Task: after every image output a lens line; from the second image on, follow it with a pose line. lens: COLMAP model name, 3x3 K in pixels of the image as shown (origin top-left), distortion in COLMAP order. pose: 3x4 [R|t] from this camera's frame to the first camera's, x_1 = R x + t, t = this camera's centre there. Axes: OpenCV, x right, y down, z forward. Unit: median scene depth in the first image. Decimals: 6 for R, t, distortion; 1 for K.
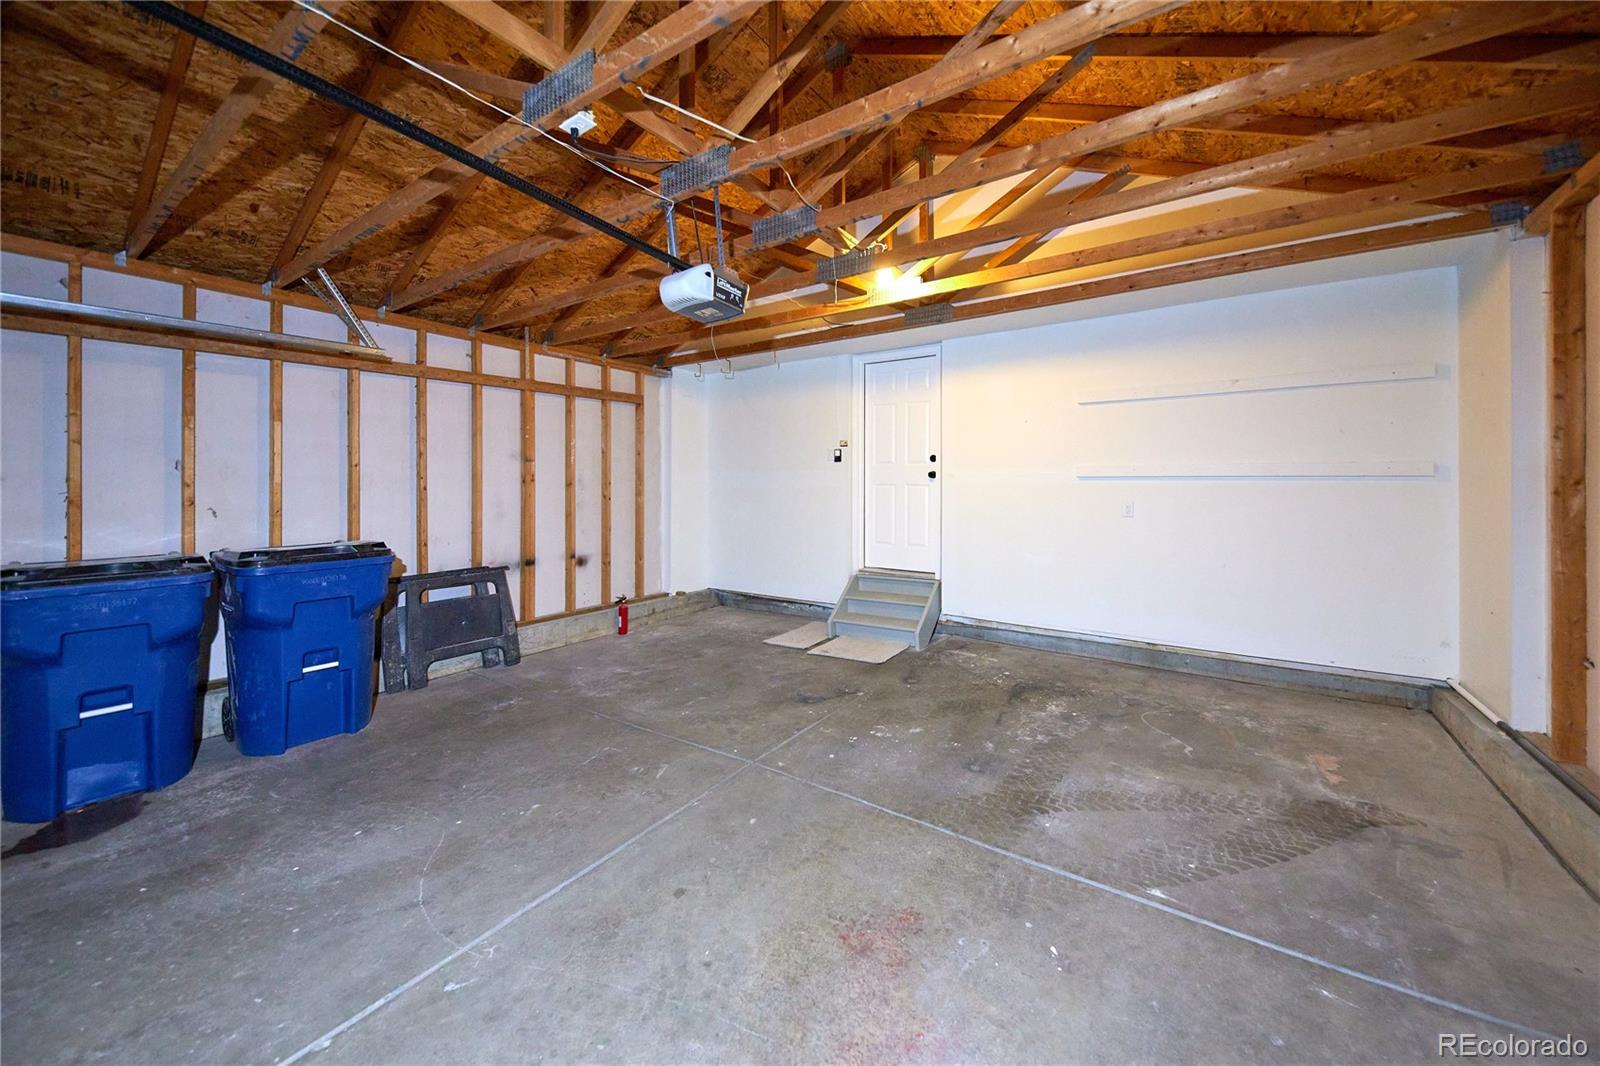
lens RADIAL K [[577.7, 0, 814.9], [0, 577.7, 521.0], [0, 0, 1]] dist [0.014050, -0.000193]
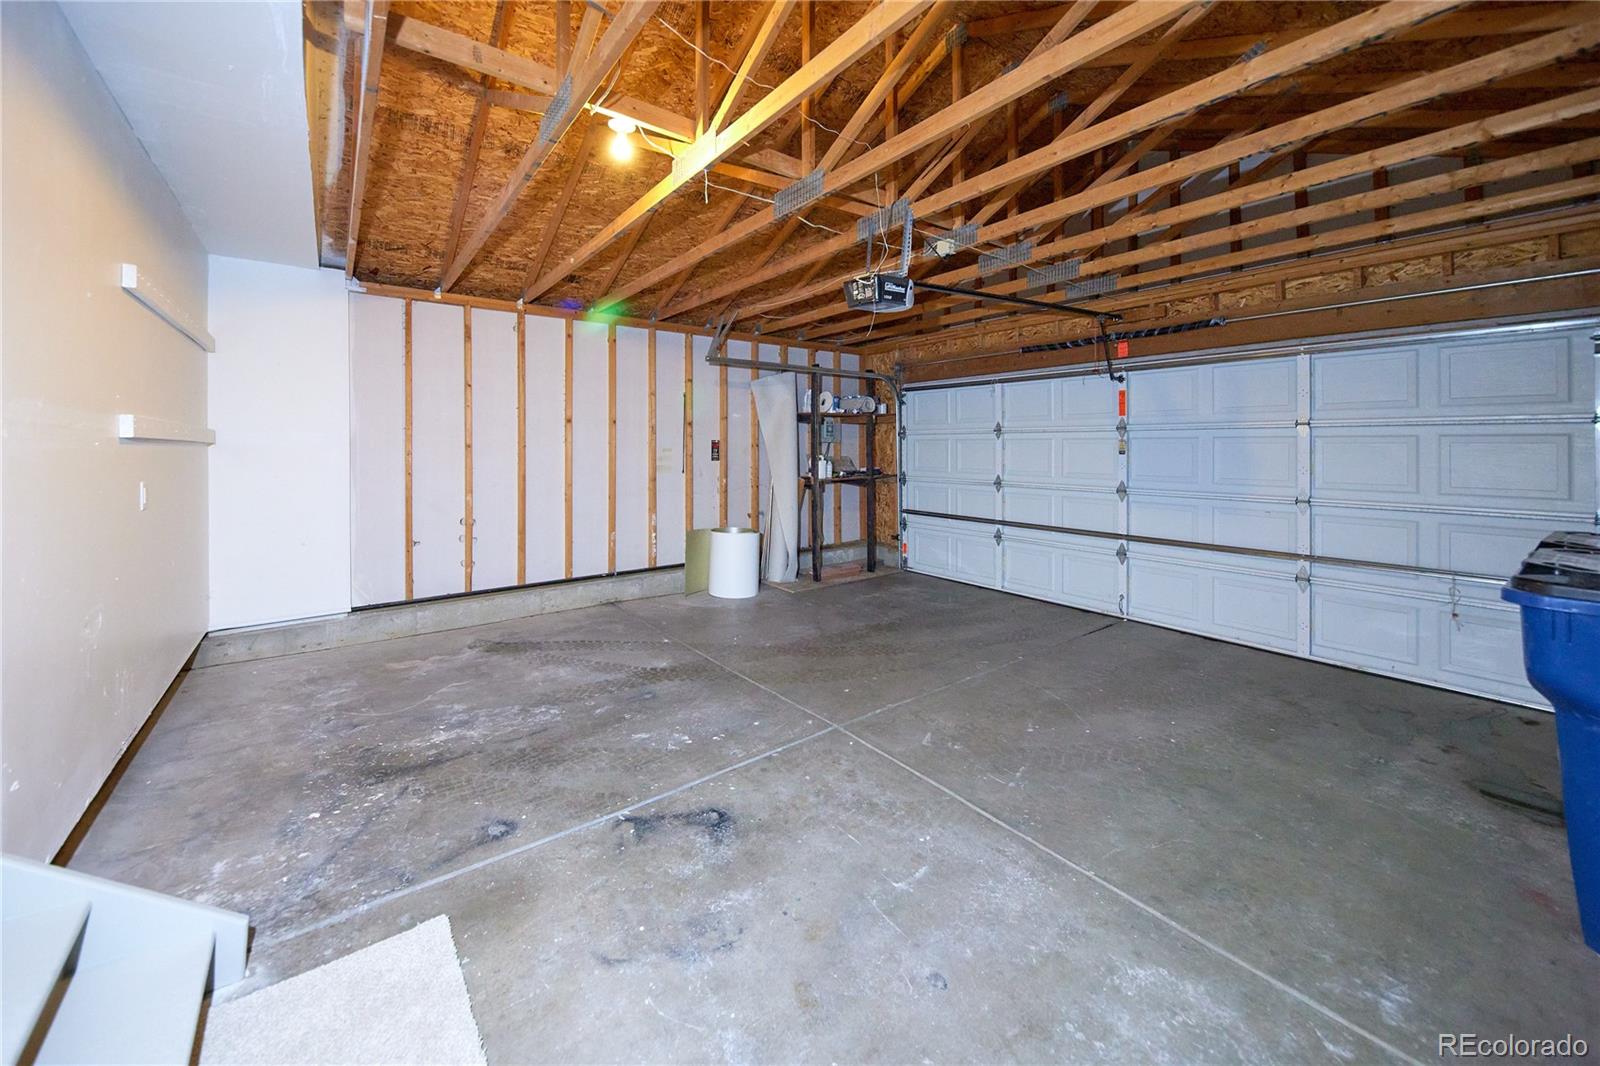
lens RADIAL K [[577.7, 0, 814.9], [0, 577.7, 521.0], [0, 0, 1]] dist [0.014050, -0.000193]
pose [[-0.963312, -0.030798, 0.266611, -0.286625], [0.021744, 0.981172, 0.191906, -0.106823], [-0.267502, 0.190663, -0.944505, 1.653117]]
